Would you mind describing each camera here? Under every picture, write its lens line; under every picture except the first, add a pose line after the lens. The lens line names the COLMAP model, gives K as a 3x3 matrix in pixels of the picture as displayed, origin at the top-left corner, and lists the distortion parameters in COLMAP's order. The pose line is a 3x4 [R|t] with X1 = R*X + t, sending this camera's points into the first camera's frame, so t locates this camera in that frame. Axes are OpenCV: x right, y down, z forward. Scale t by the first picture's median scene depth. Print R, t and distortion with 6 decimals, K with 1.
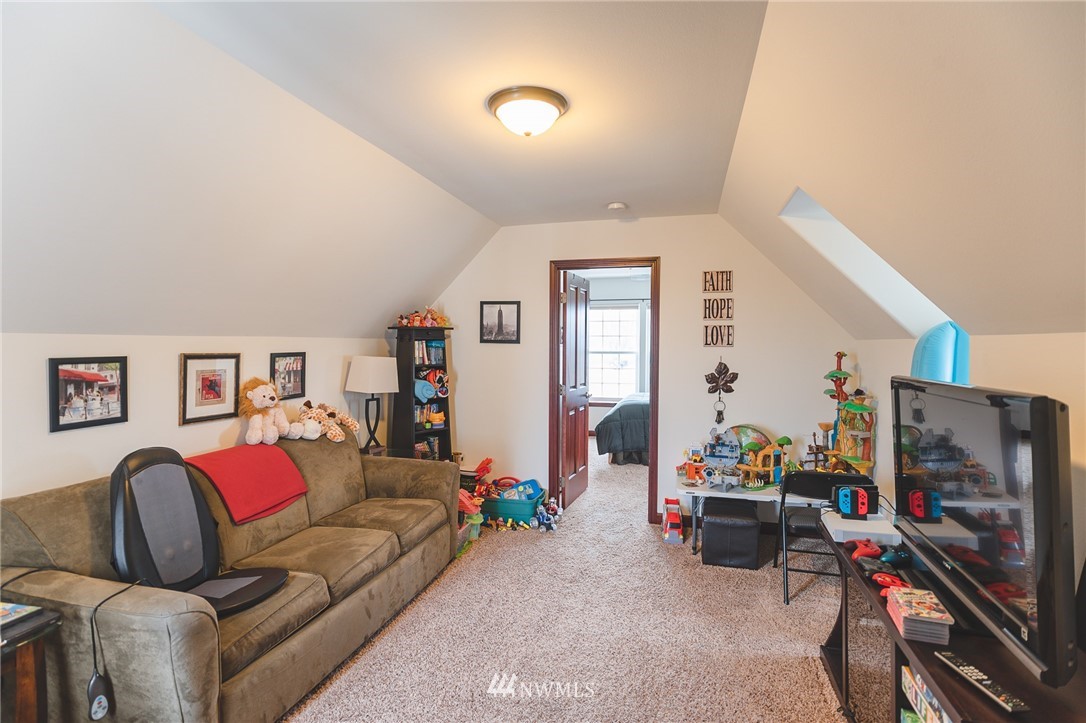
lens RADIAL K [[528.3, 0, 543.0], [0, 528.3, 361.5], [0, 0, 1]] dist [-0.001590, -0.000048]
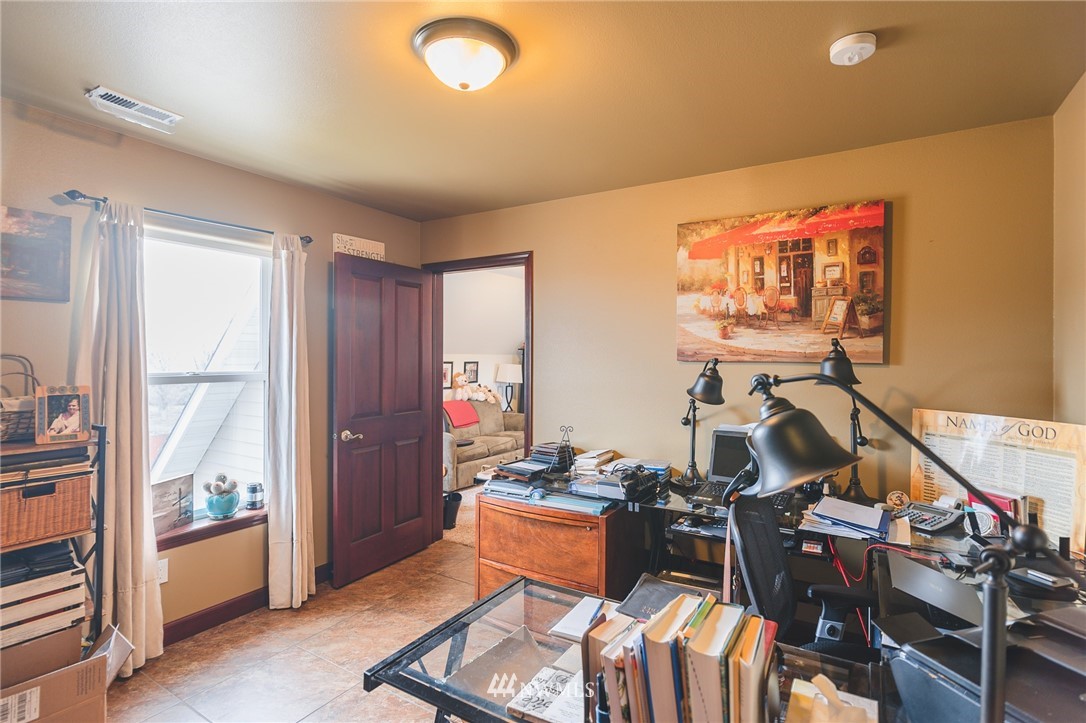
lens RADIAL K [[528.3, 0, 543.0], [0, 528.3, 361.5], [0, 0, 1]] dist [-0.001590, -0.000048]
pose [[0.961404, 0.002927, -0.275125, 0.400094], [-0.010822, 0.999572, -0.027183, 0.039717], [0.274928, 0.029111, 0.961024, -1.011447]]
